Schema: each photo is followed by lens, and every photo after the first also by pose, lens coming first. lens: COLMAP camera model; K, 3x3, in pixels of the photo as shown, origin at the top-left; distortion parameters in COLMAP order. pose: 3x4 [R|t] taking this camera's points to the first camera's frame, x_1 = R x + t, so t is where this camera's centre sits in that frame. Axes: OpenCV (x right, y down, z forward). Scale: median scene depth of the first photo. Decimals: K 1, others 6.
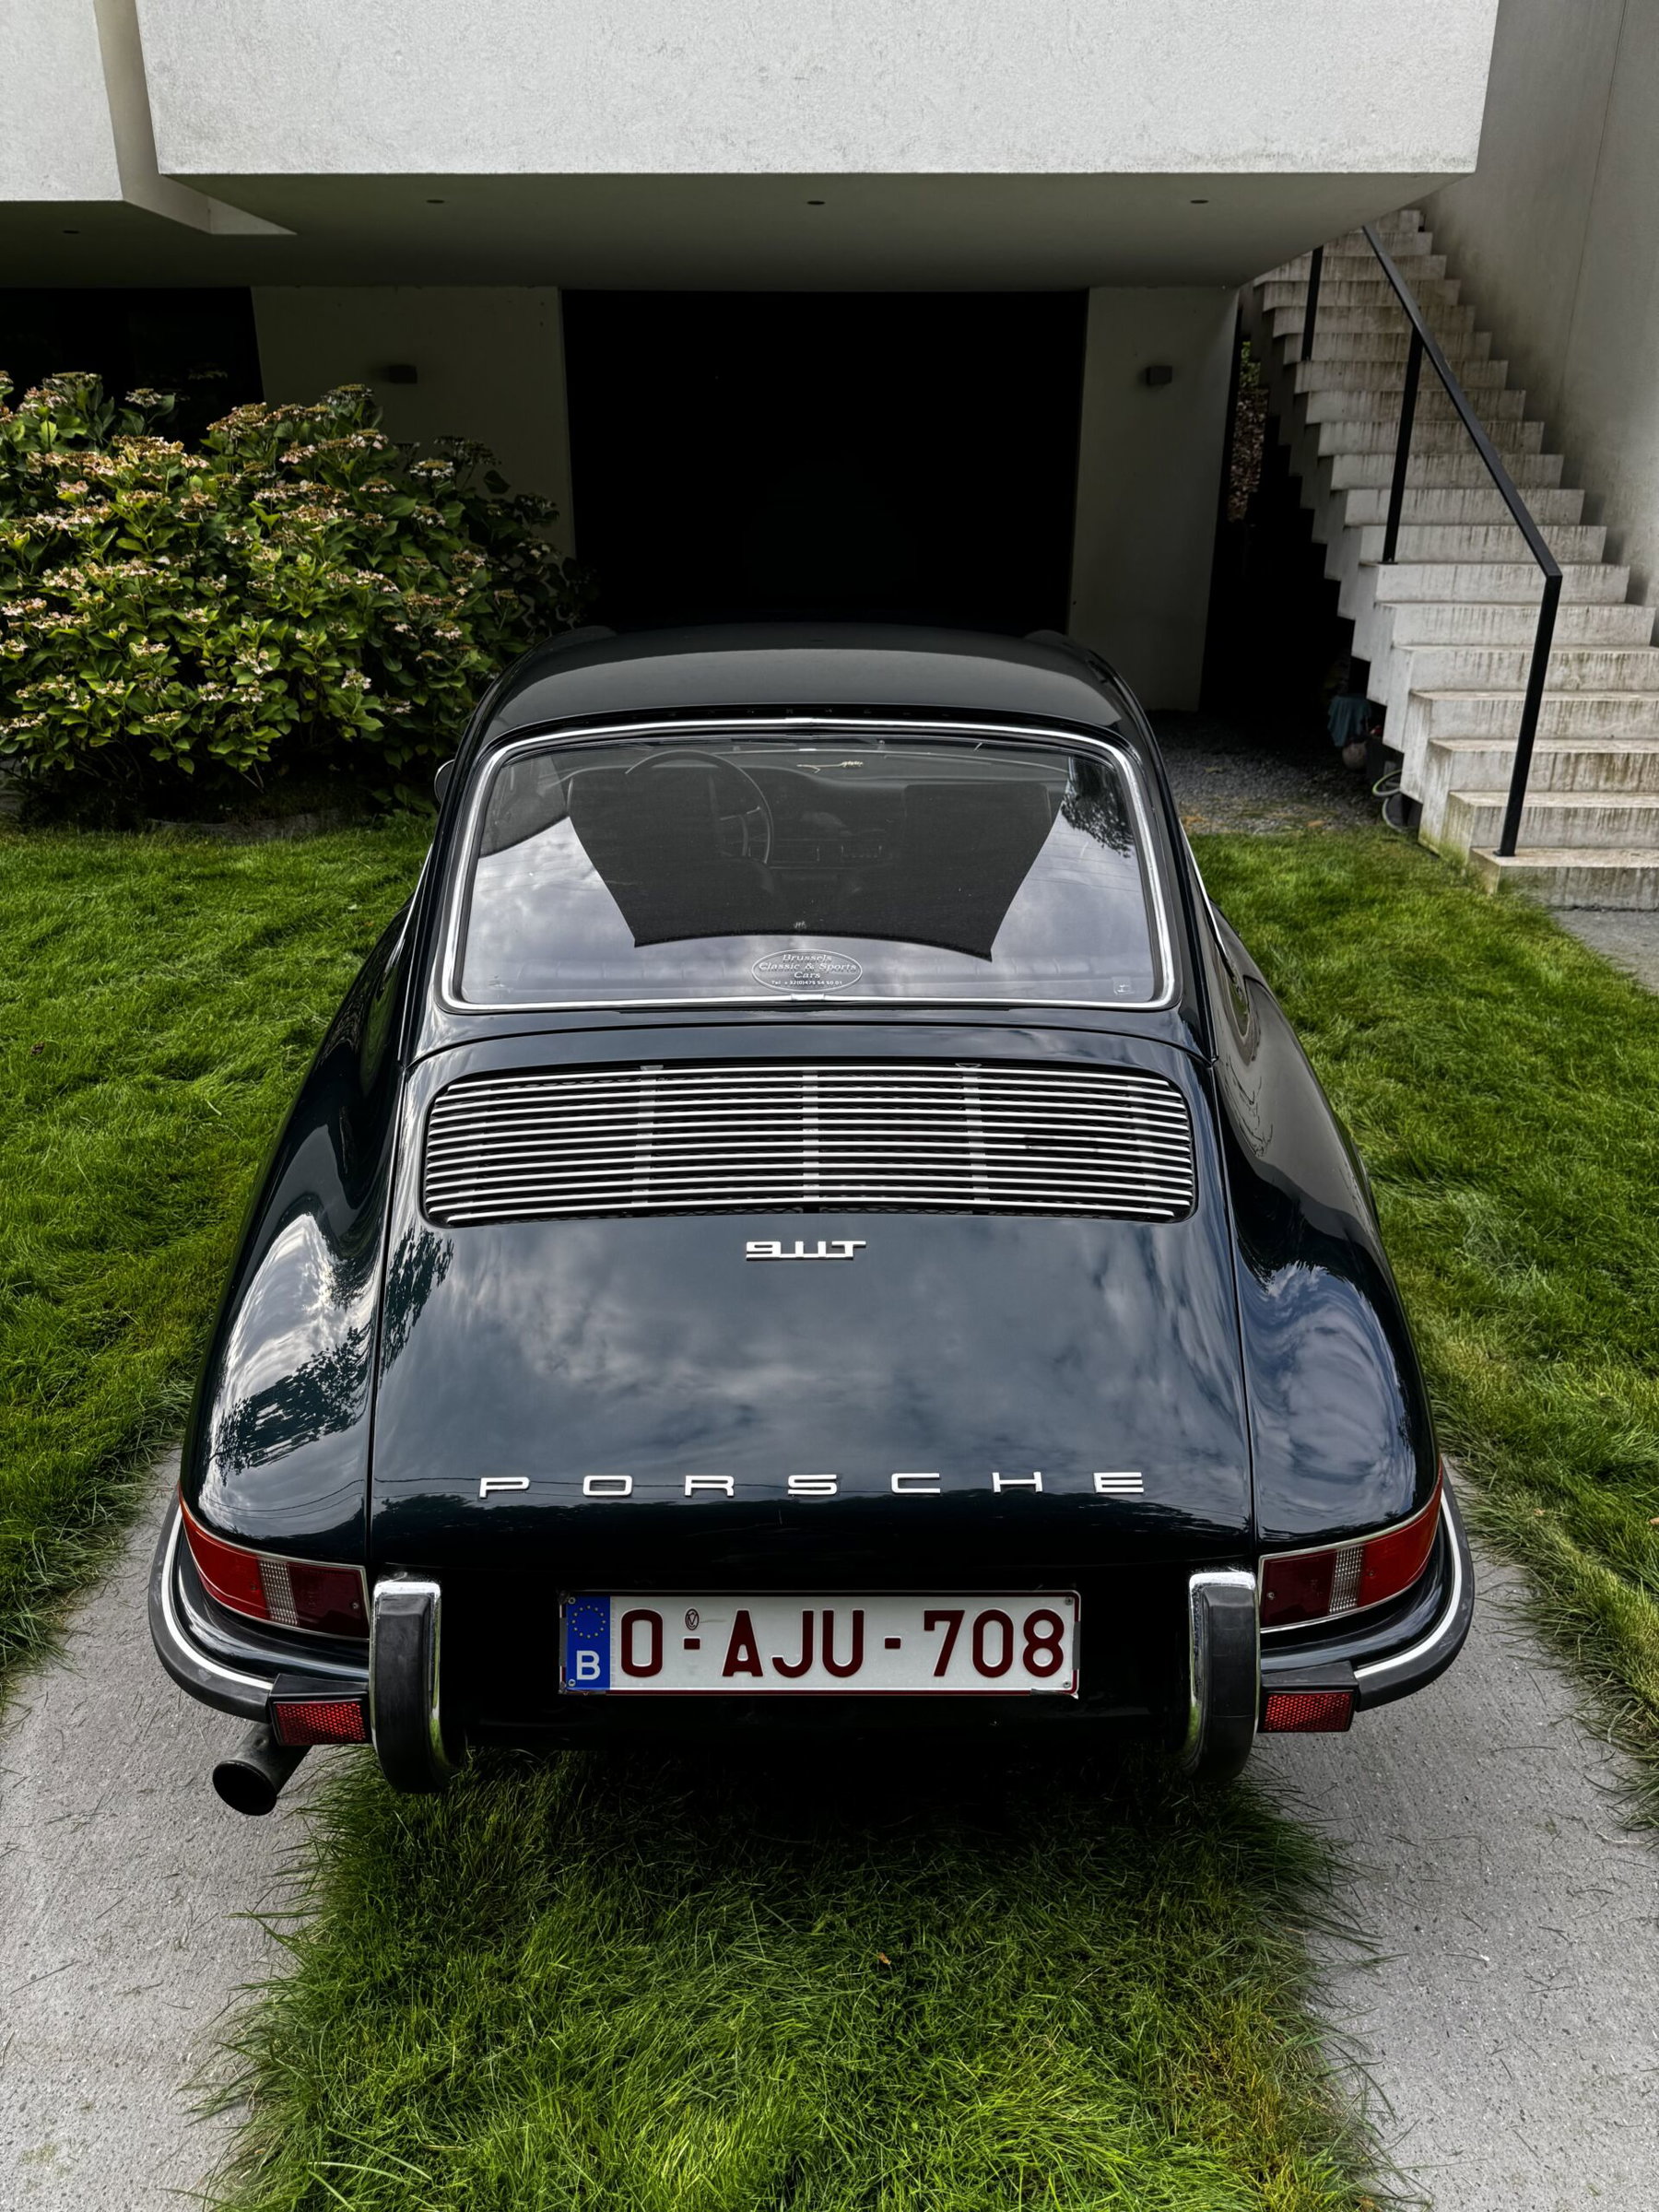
lens RADIAL K [[1578.3, 0, 835.0], [0, 1578.3, 1106.8], [0, 0, 1]] dist [-0.000172, -0.001104]
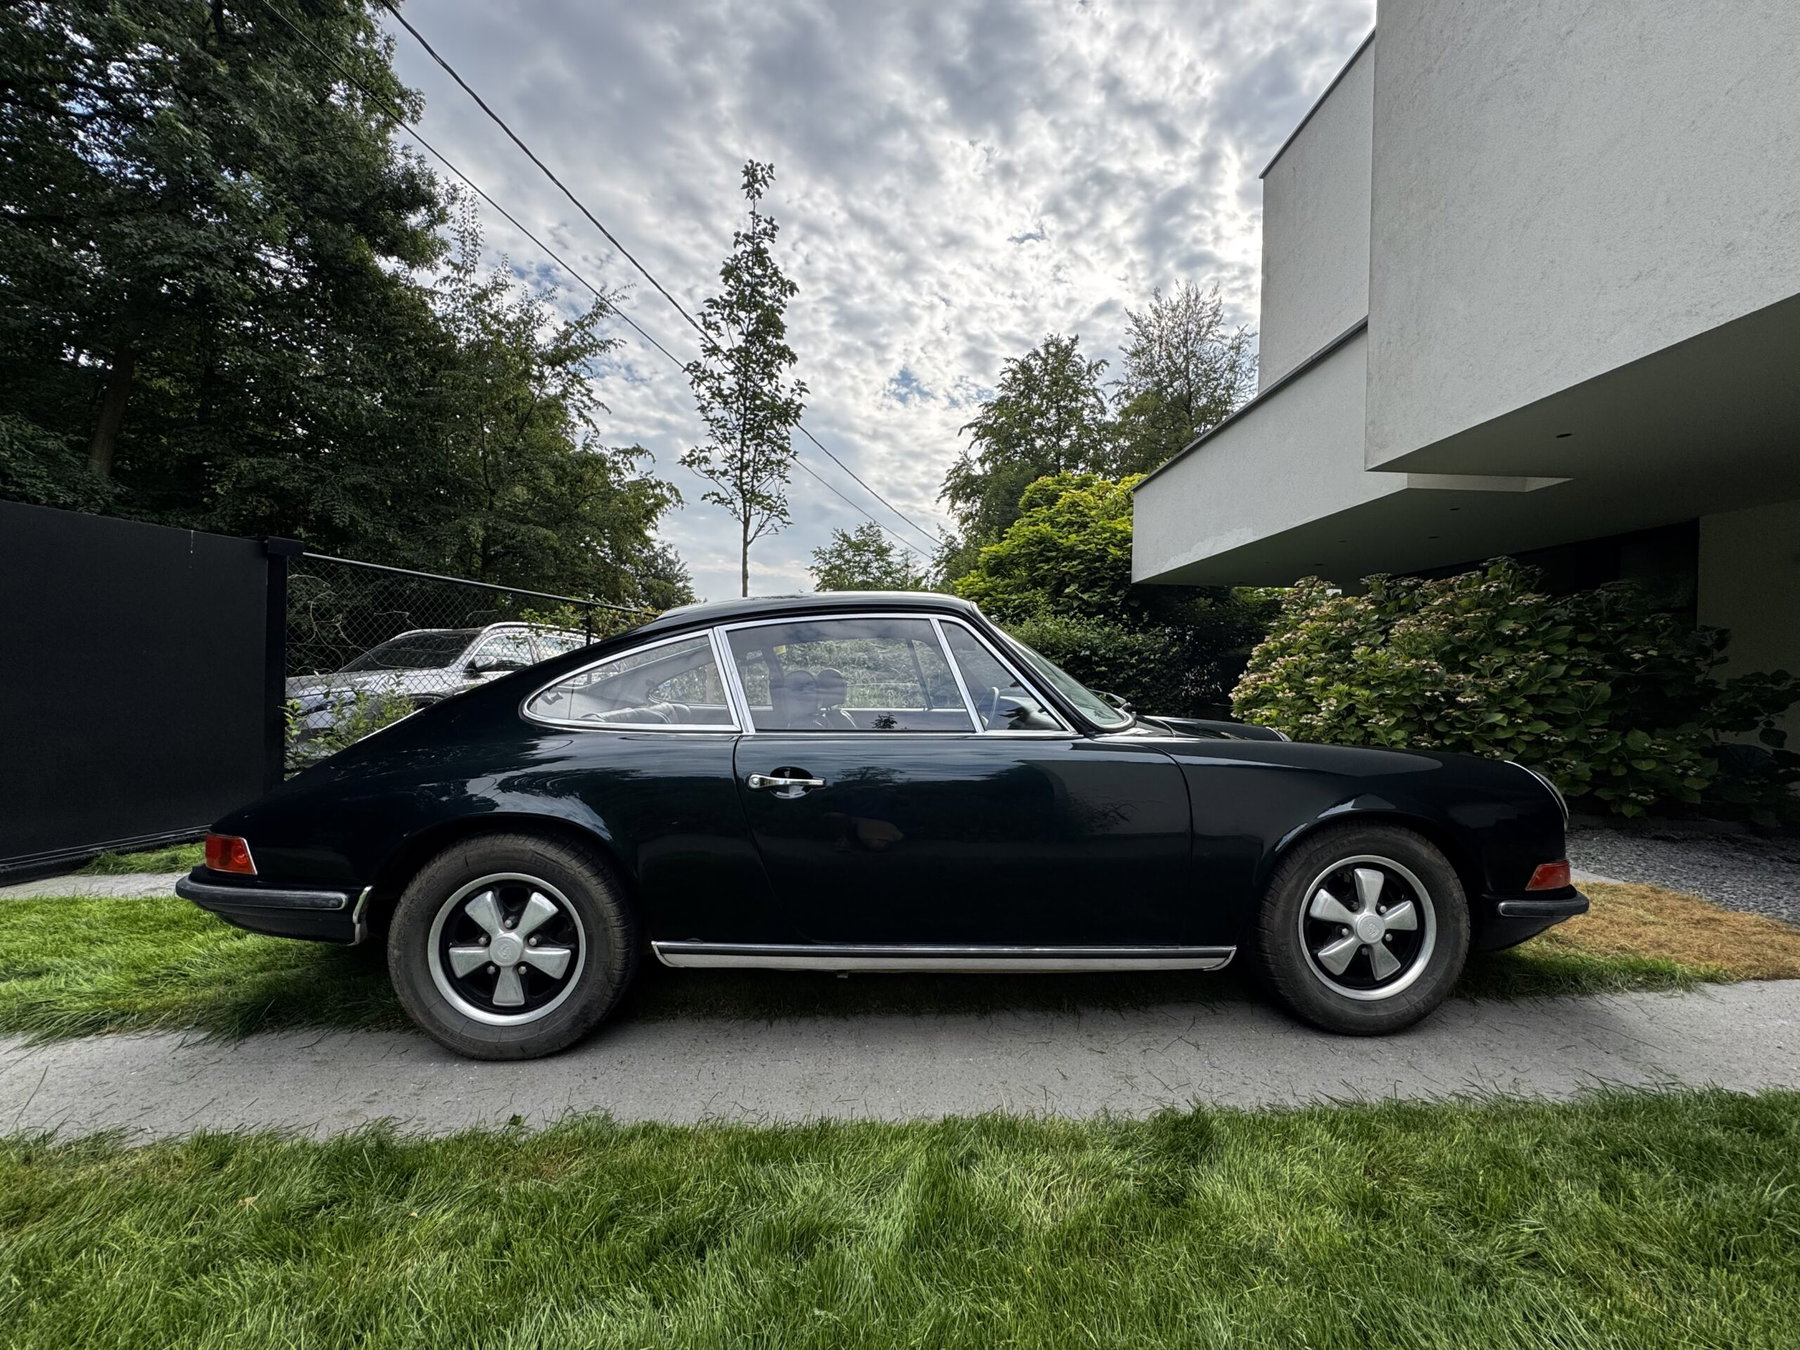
lens RADIAL K [[722.8, 0, 903.8], [0, 722.8, 676.1], [0, 0, 1]] dist [-0.003220, -0.000327]
pose [[0.040466, 0.002724, -0.999177, 0.456598], [-0.385562, 0.922589, -0.013100, -0.121348], [0.921794, 0.385775, 0.038384, 0.536895]]
